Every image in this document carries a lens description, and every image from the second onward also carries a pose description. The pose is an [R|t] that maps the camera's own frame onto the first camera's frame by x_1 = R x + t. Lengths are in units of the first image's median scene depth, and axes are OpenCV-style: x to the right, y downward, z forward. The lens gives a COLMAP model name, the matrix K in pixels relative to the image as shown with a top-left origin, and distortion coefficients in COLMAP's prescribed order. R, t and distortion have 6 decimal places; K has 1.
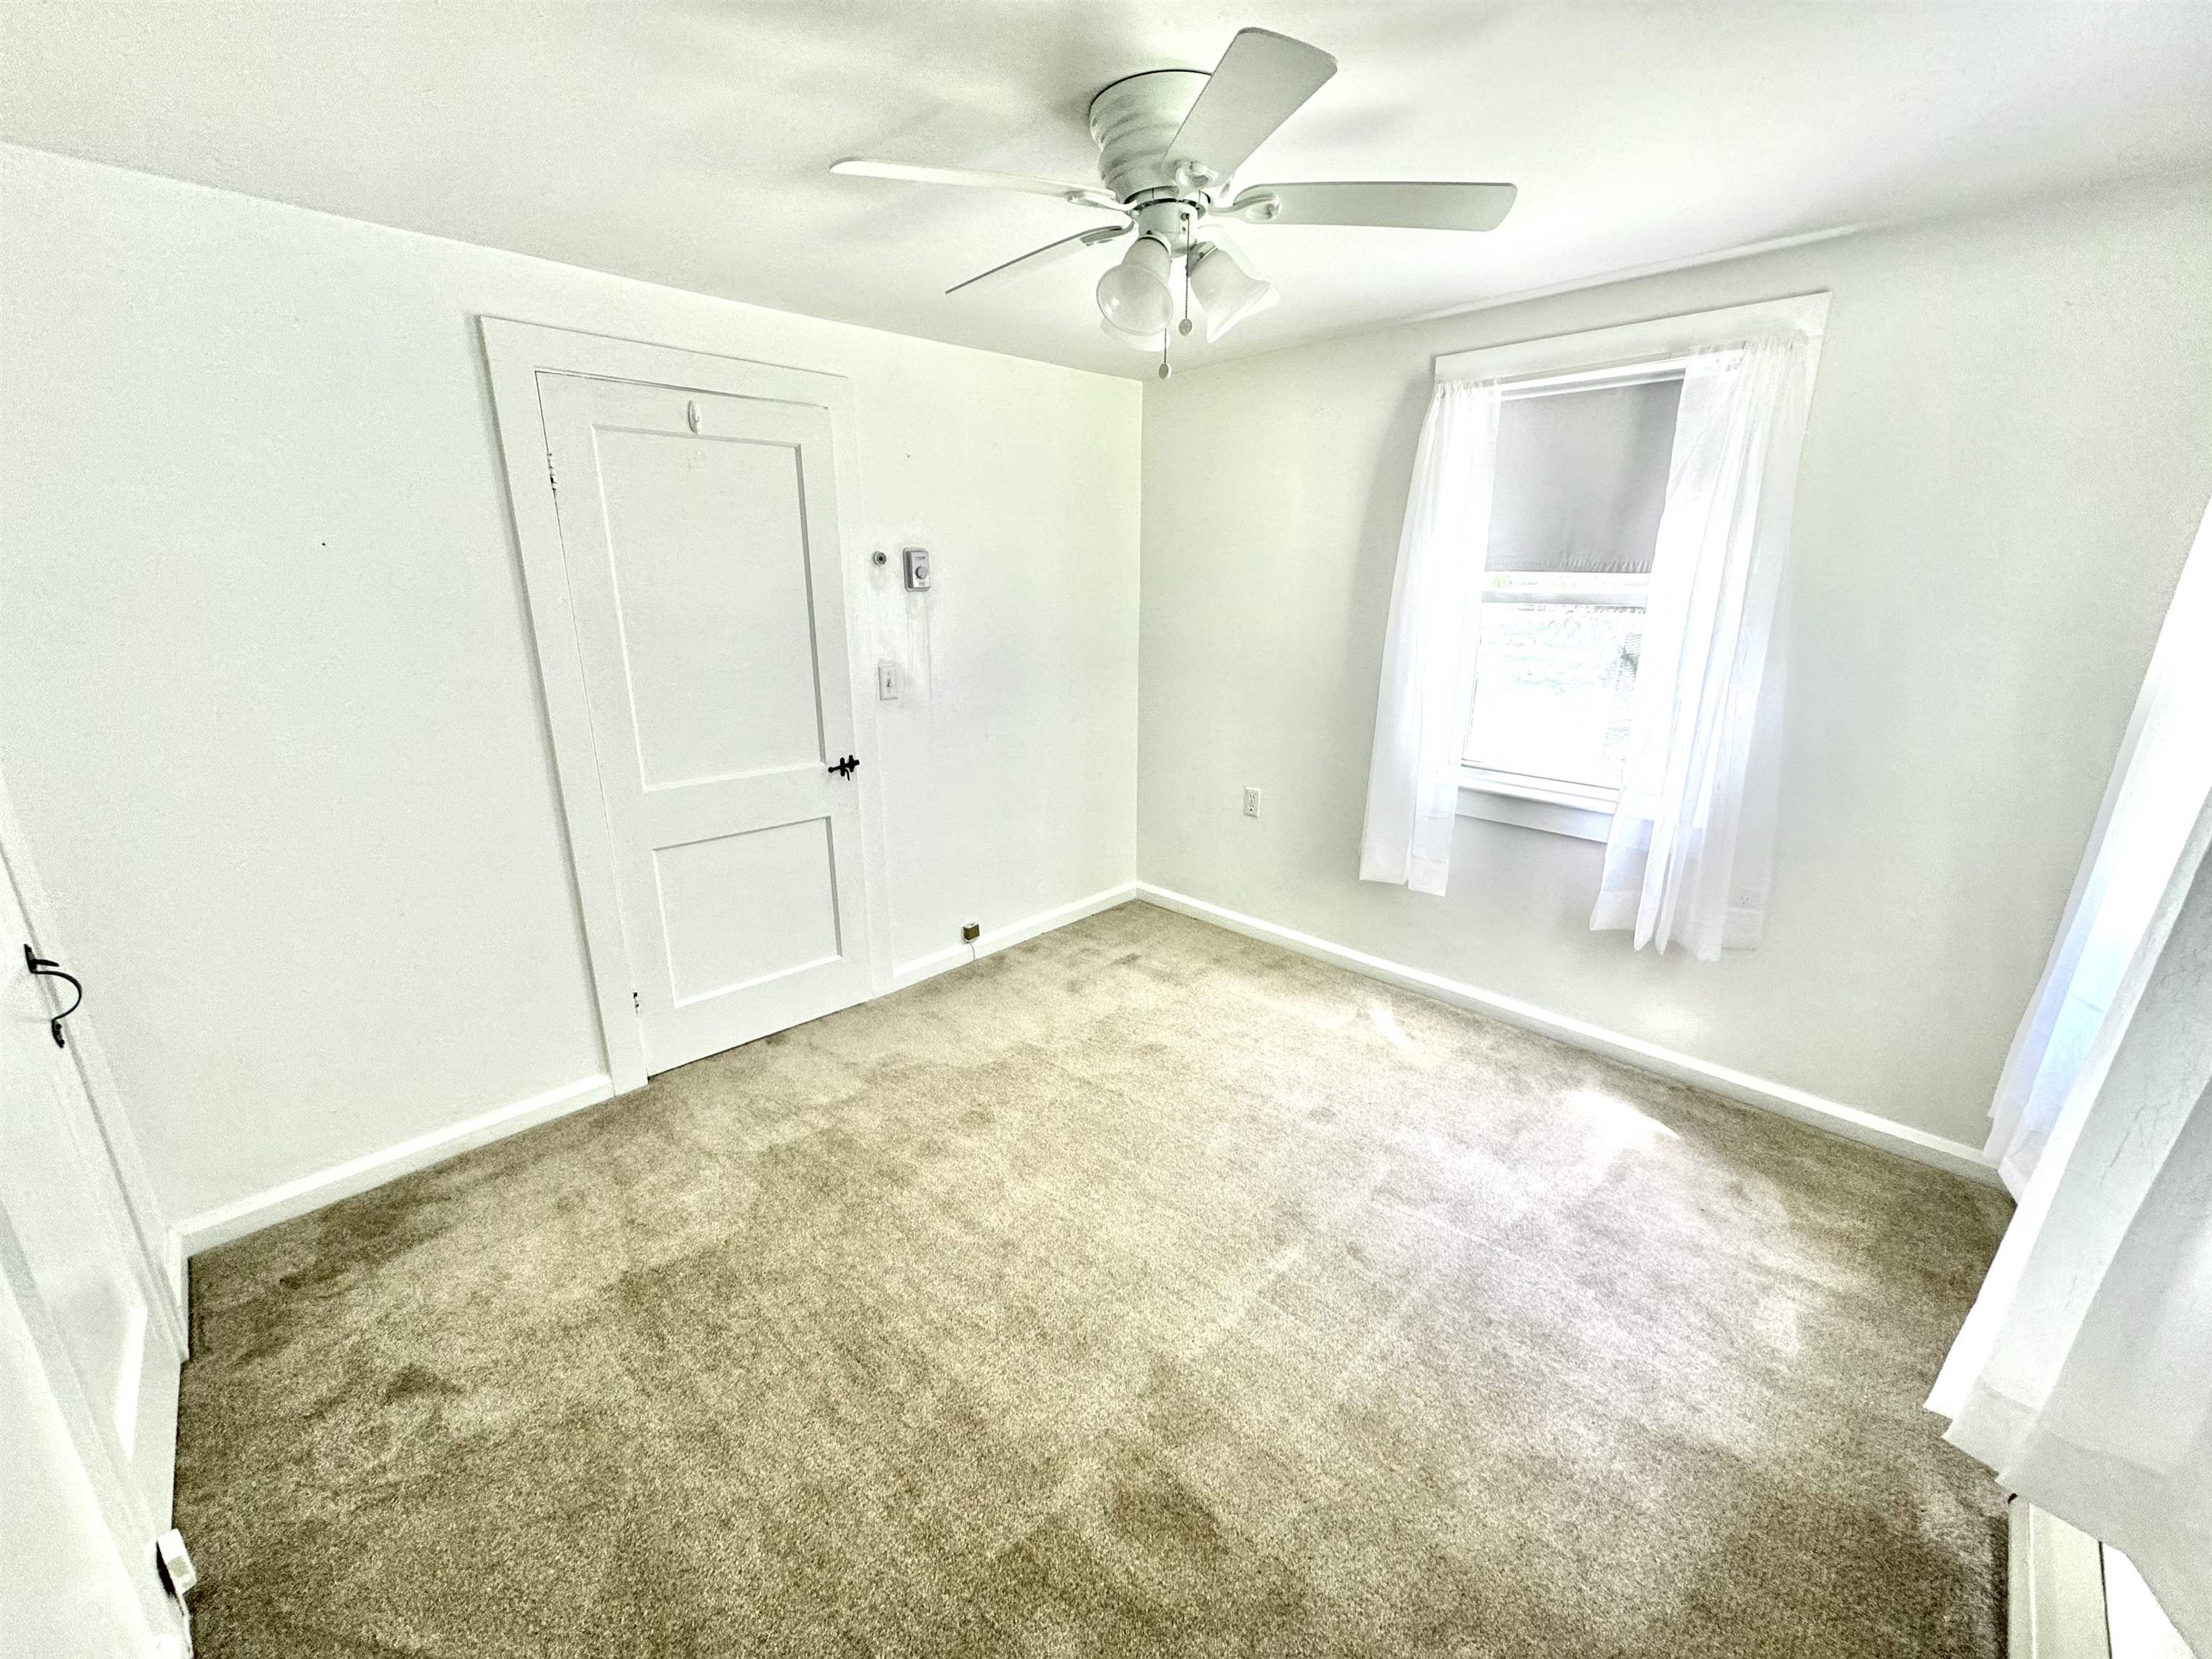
lens RADIAL K [[880.8, 0, 1107.7], [0, 880.8, 831.5], [0, 0, 1]] dist [-0.003760, 0.000798]
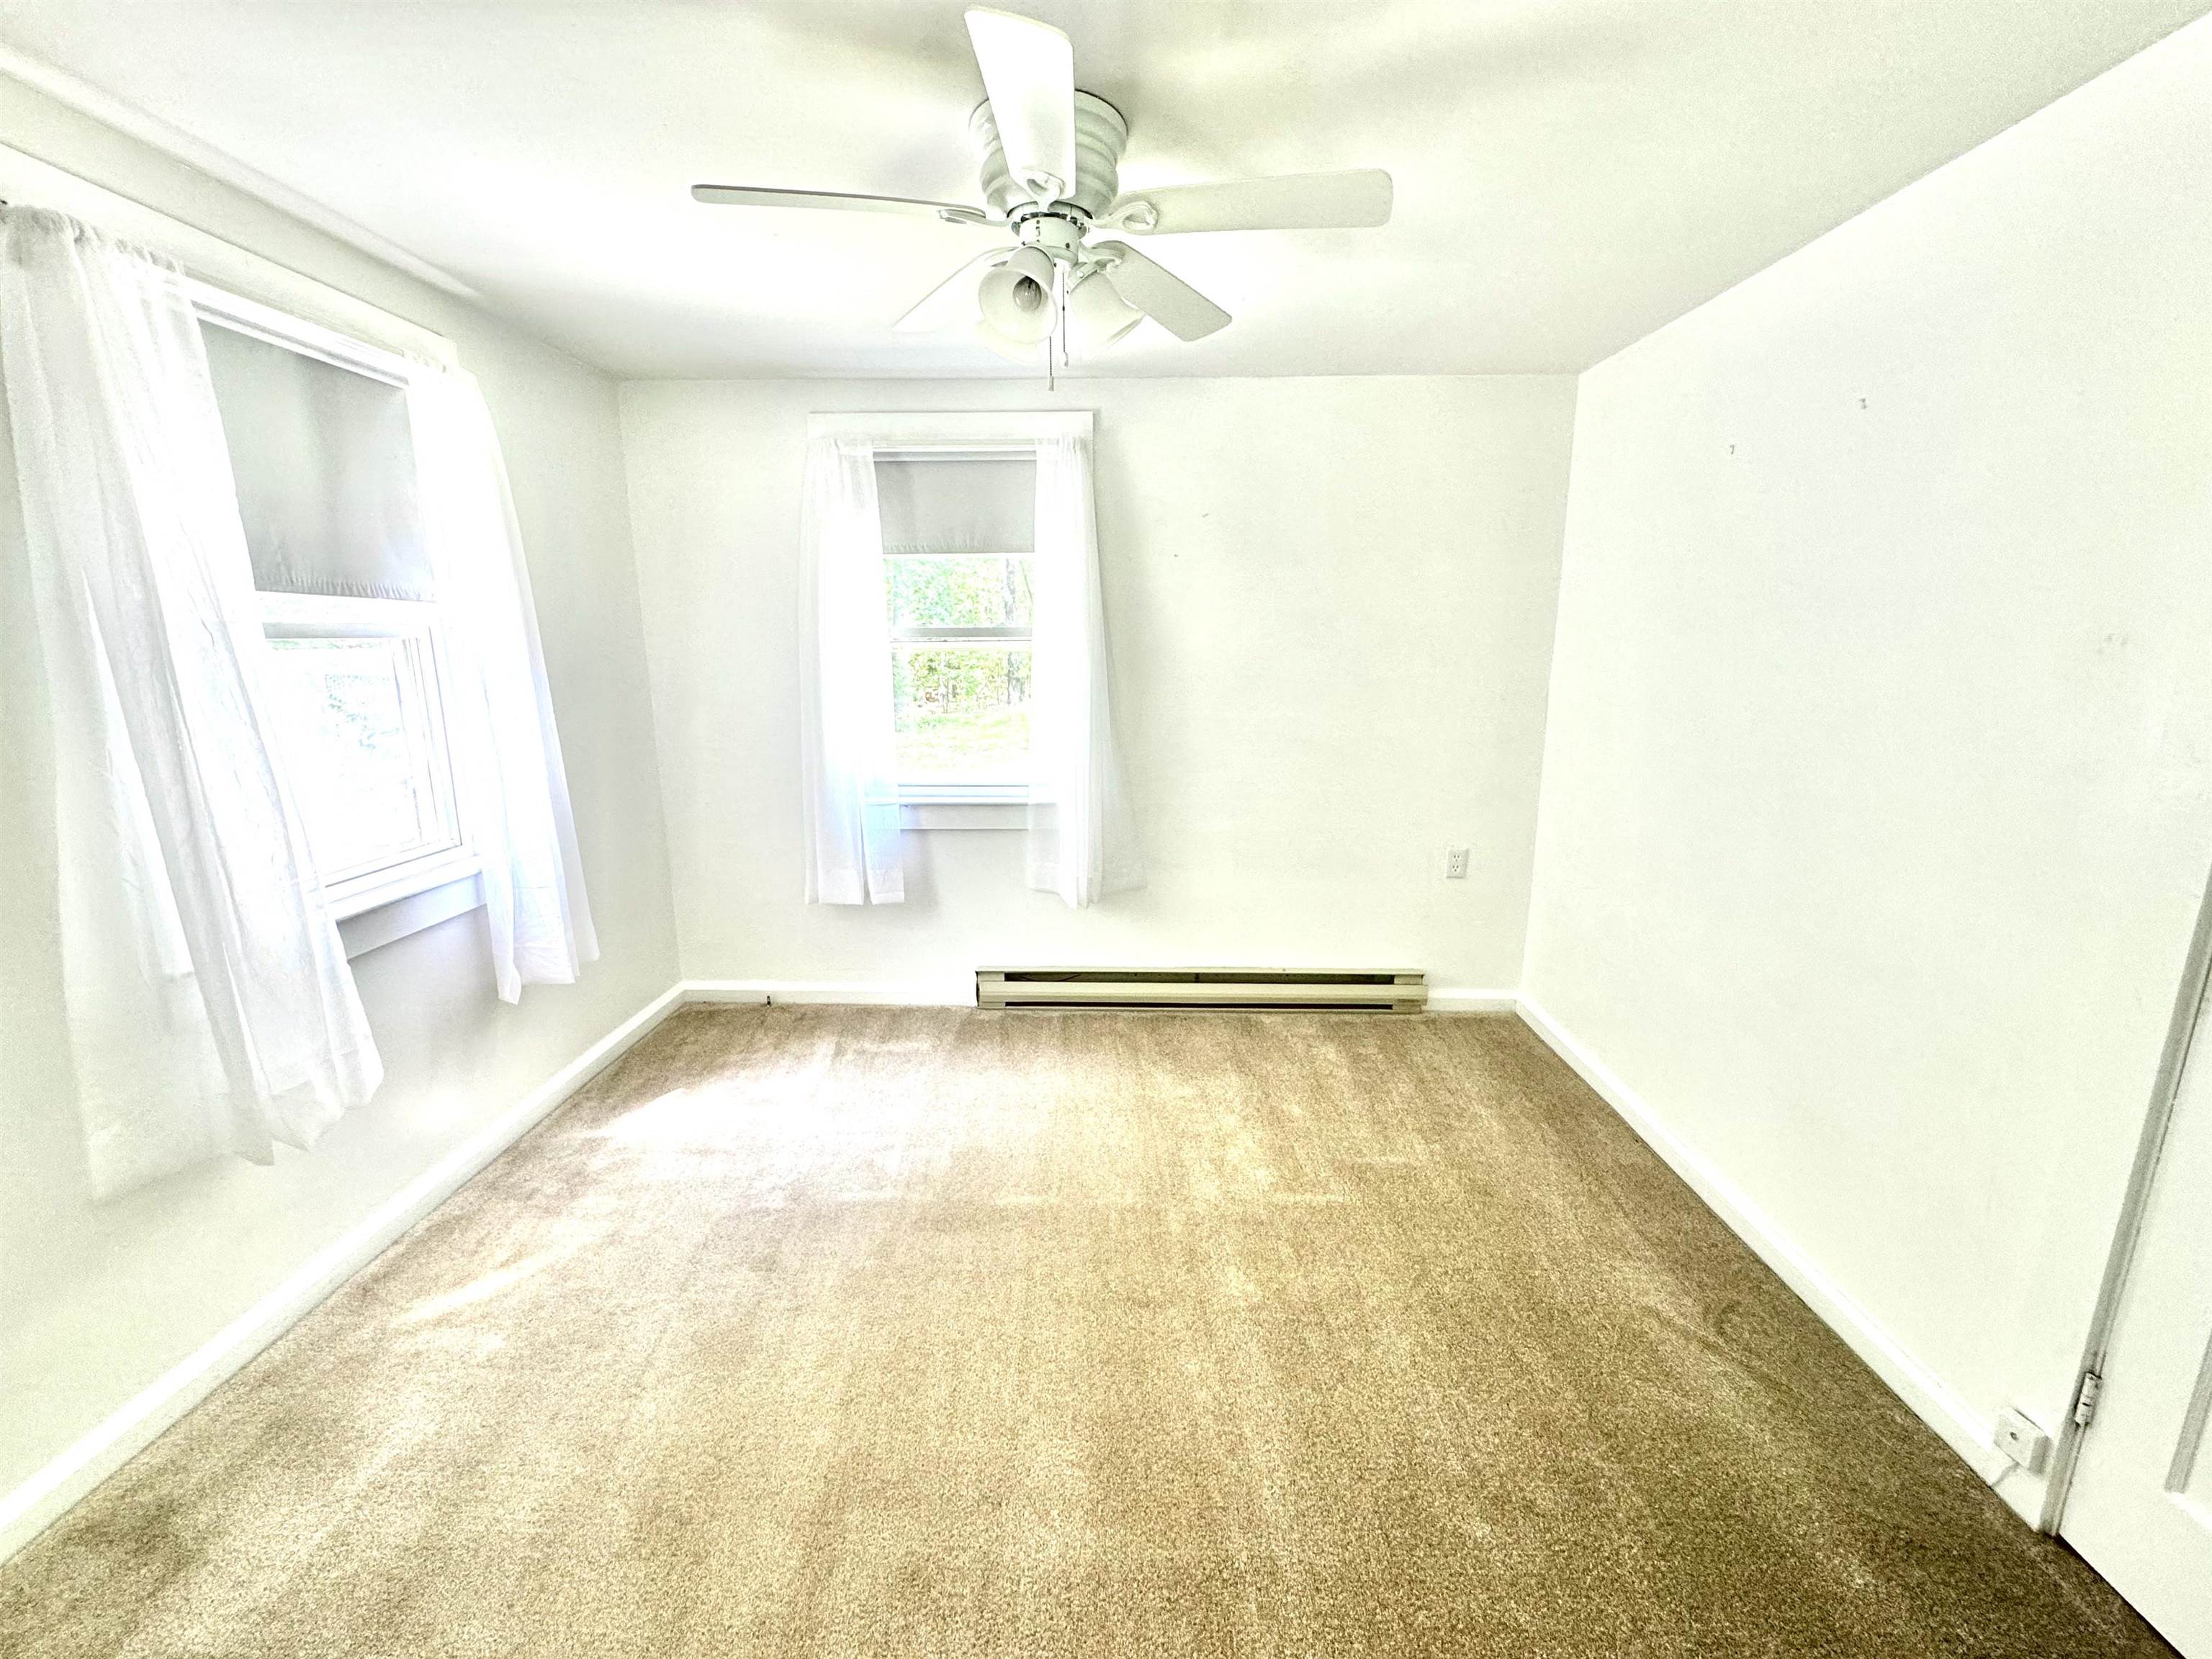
lens RADIAL K [[880.8, 0, 1109.0], [0, 880.8, 836.7], [0, 0, 1]] dist [-0.003760, 0.000798]
pose [[-0.689168, -0.160334, 0.706640, -0.470484], [0.199977, 0.895252, 0.398161, -0.278511], [-0.696460, 0.415712, -0.584916, 1.073954]]
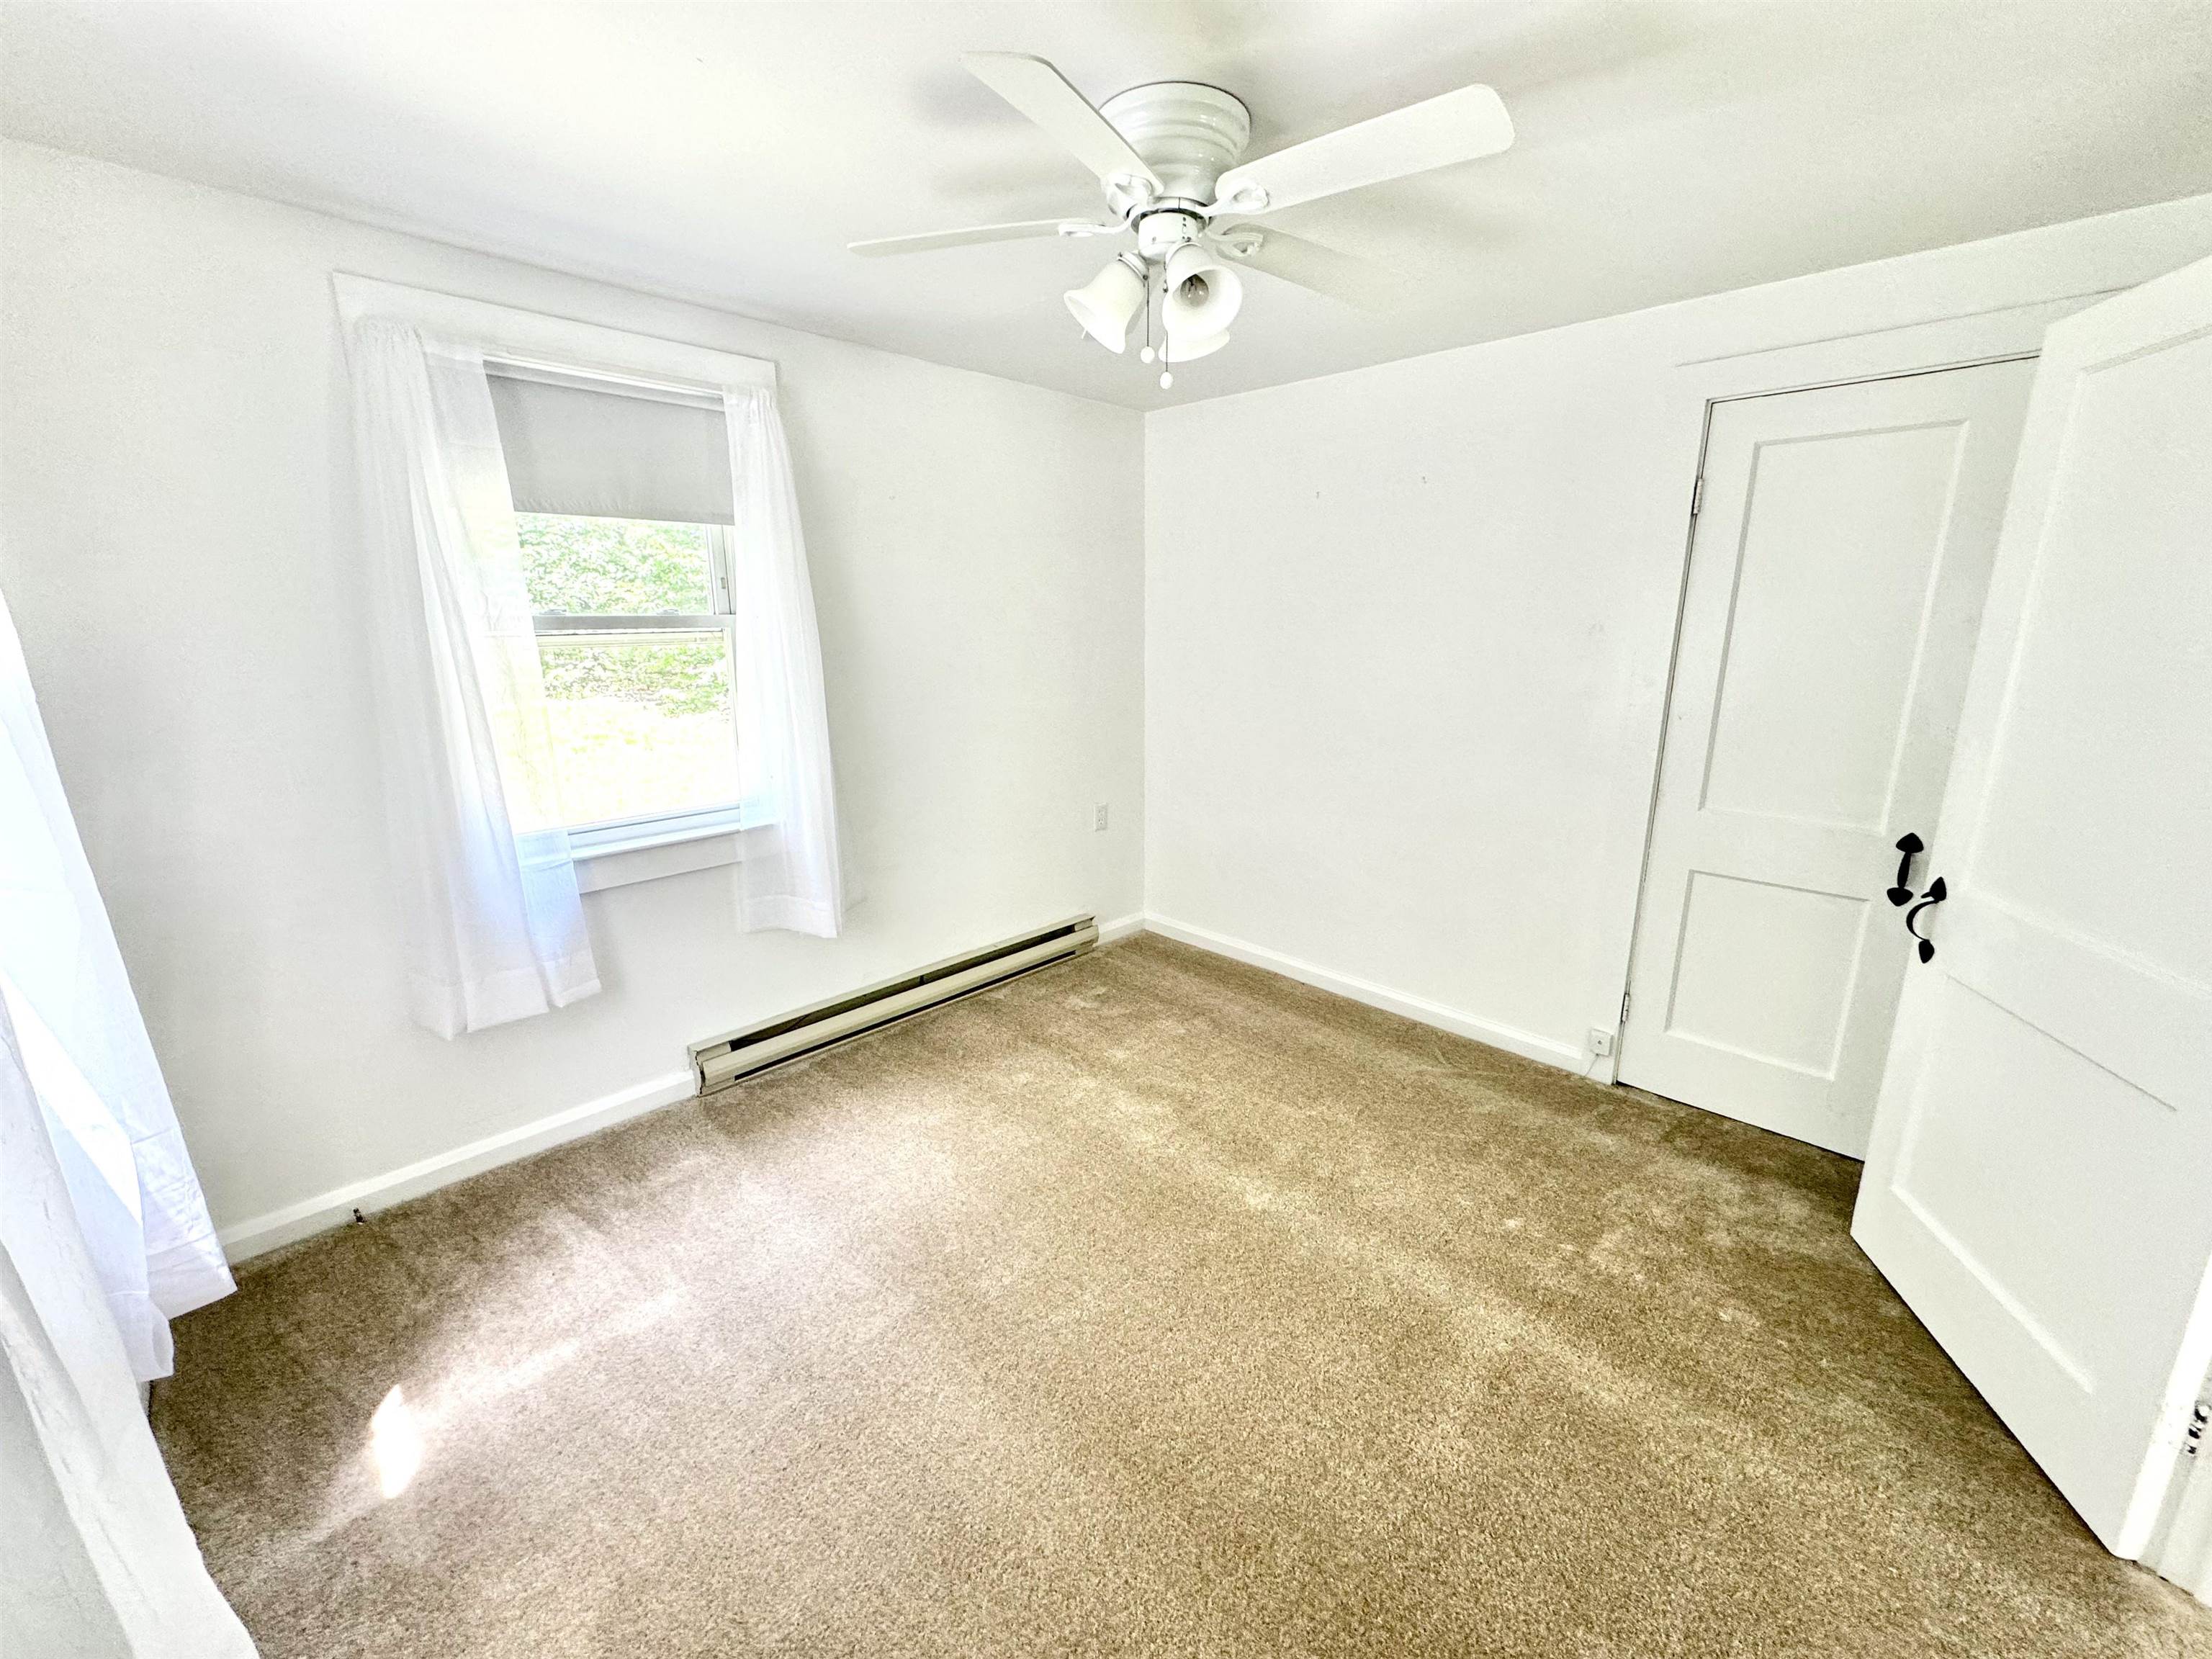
lens RADIAL K [[880.8, 0, 1102.2], [0, 880.8, 835.3], [0, 0, 1]] dist [-0.003760, 0.000798]
pose [[-0.999911, 0.003100, -0.012953, 0.090536], [-0.003807, 0.865437, 0.501003, -0.358161], [0.012764, 0.501008, -0.865349, 1.302608]]
